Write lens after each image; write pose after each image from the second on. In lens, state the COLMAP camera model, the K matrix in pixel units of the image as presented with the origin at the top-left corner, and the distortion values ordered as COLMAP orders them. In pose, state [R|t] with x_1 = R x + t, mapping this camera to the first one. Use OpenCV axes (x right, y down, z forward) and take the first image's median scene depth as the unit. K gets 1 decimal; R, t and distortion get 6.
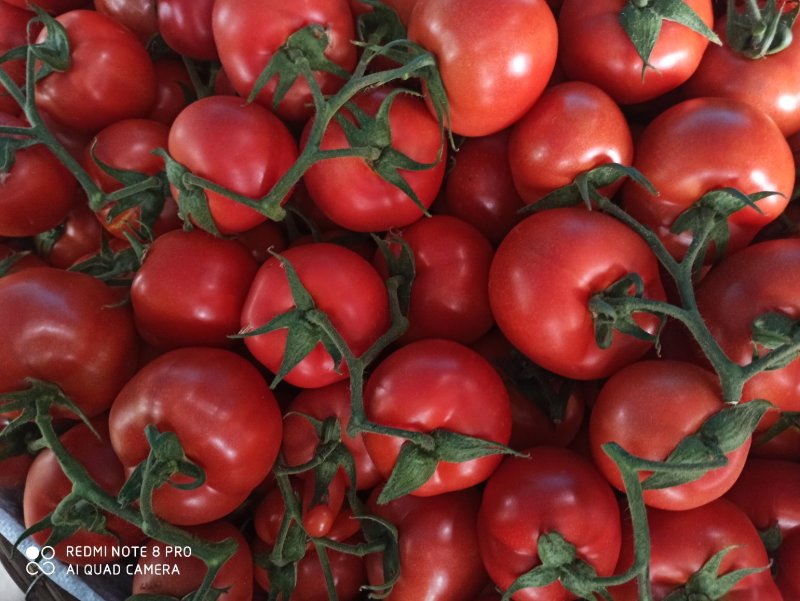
lens RADIAL K [[597.5, 0, 400.0], [0, 597.5, 300.5], [0, 0, 1]] dist [0.005906, -0.026118]
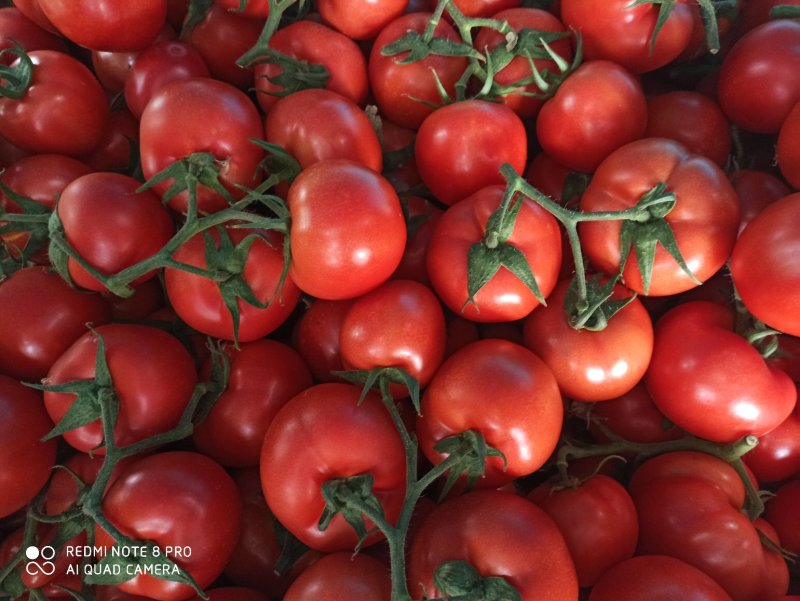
lens RADIAL K [[597.5, 0, 400.0], [0, 597.5, 300.5], [0, 0, 1]] dist [0.005906, -0.026118]
pose [[0.924634, 0.379941, -0.026402, 0.315902], [-0.380821, 0.921355, -0.077975, -0.249951], [-0.005300, 0.082153, 0.996606, -0.105298]]
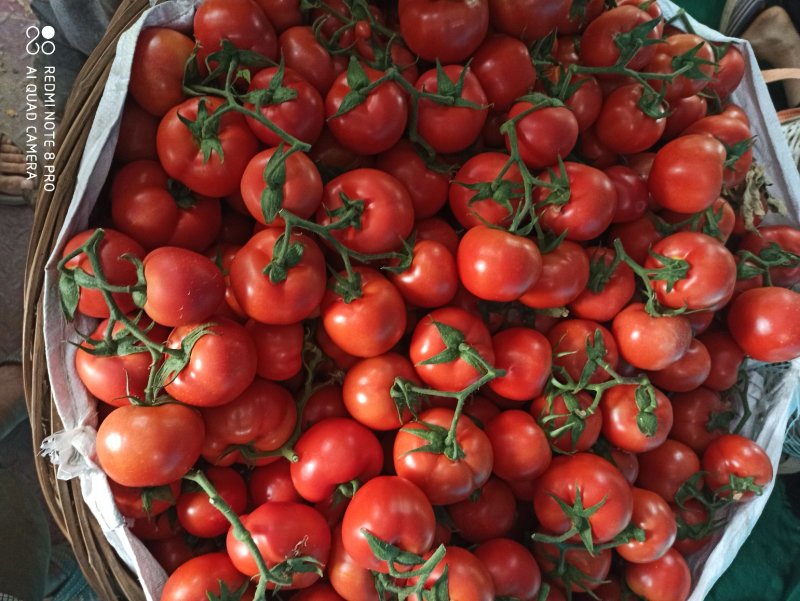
lens RADIAL K [[597.5, 0, 400.0], [0, 597.5, 300.5], [0, 0, 1]] dist [0.005906, -0.026118]
pose [[-0.659080, 0.746233, -0.093546, 0.592697], [-0.747512, -0.663673, -0.027627, -0.216736], [-0.082700, 0.051719, 0.995232, -0.797897]]
